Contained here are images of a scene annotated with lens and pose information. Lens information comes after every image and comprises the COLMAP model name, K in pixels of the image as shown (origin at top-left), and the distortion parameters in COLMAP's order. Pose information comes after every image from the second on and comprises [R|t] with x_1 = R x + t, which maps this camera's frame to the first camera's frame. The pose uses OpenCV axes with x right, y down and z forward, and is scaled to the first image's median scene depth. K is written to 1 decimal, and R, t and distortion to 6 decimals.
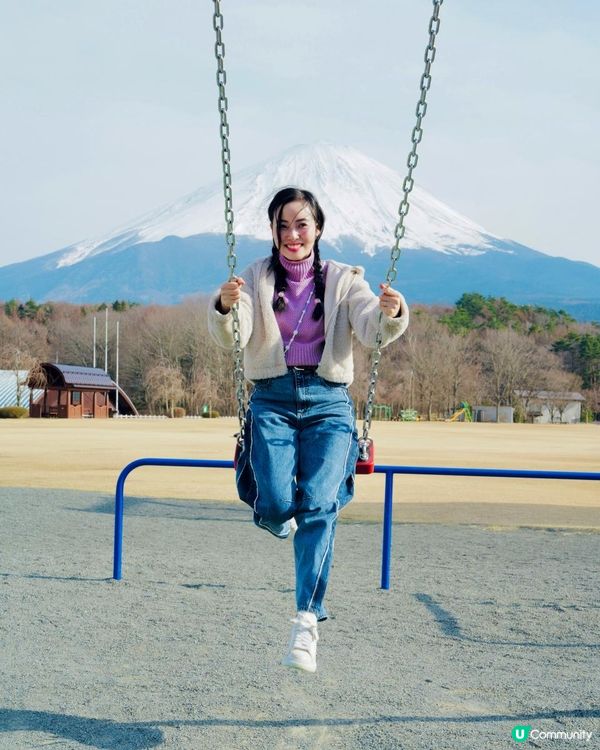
lens RADIAL K [[1270.5, 0, 300.1], [0, 1270.5, 444.0], [0, 0, 1]] dist [-0.034618, -0.031763]
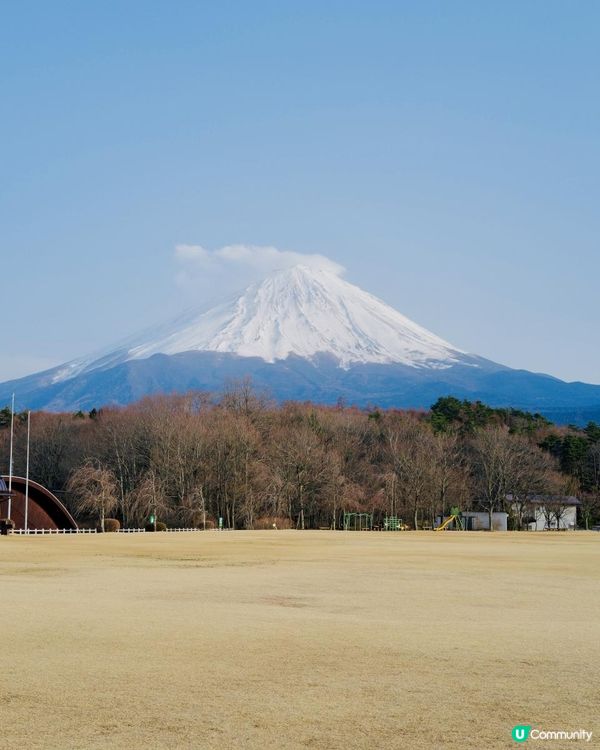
lens RADIAL K [[1115.4, 0, 286.5], [0, 1115.4, 374.7], [0, 0, 1]] dist [-0.045614, 0.035751]
pose [[0.999951, -0.009554, 0.002626, 0.009550], [0.009842, 0.988387, -0.151636, -0.007283], [-0.001147, 0.151655, 0.988433, 0.190669]]
